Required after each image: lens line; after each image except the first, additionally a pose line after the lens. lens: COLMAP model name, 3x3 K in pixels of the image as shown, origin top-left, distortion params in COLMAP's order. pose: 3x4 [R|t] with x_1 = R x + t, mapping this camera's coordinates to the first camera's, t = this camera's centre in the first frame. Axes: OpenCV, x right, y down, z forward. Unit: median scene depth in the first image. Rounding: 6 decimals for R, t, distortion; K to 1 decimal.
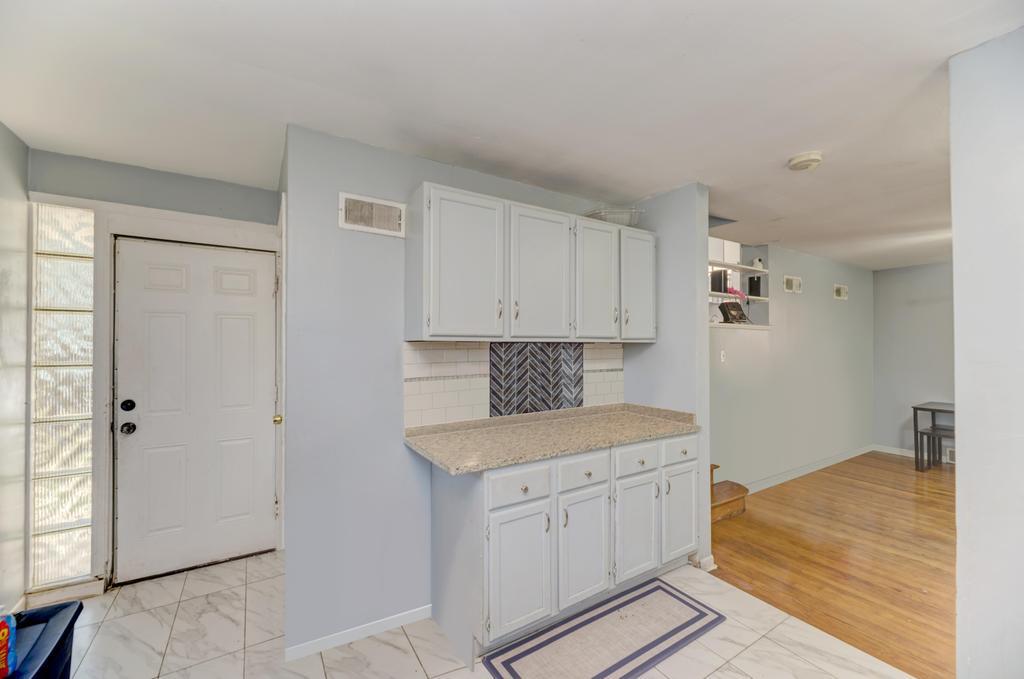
lens RADIAL K [[413.3, 0, 517.2], [0, 413.3, 339.7], [0, 0, 1]] dist [0.003701, -0.000208]
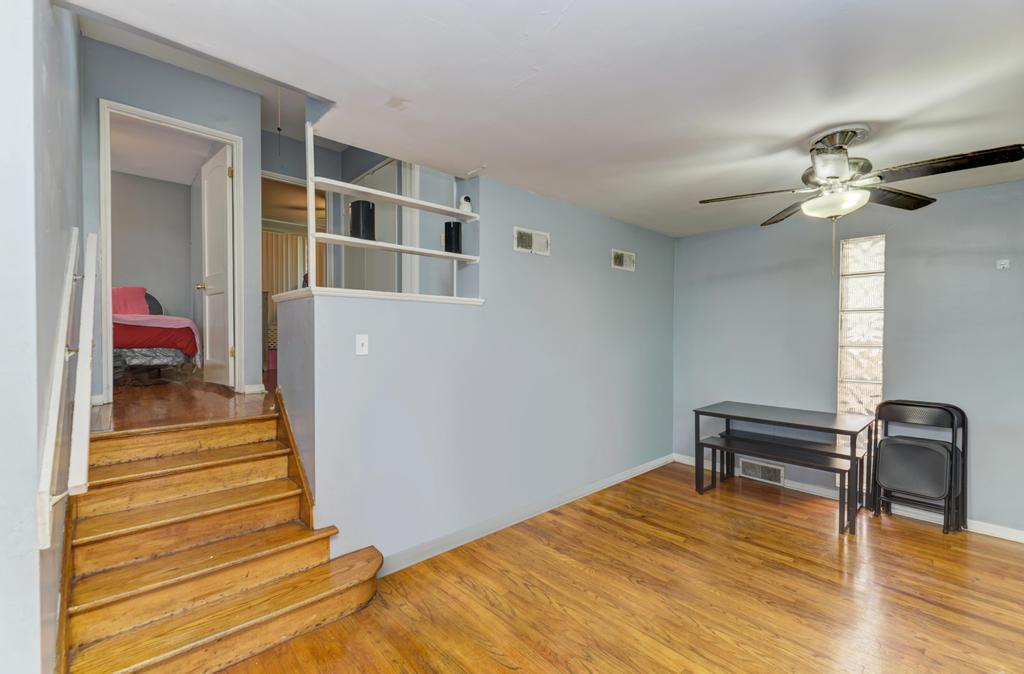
lens RADIAL K [[431.3, 0, 506.9], [0, 431.3, 338.6], [0, 0, 1]] dist [-0.000763, -0.000372]
pose [[0.985379, 0.004565, 0.170318, 0.473717], [-0.009859, 0.999494, 0.030249, 0.007611], [-0.170094, -0.031486, 0.984925, 0.273502]]
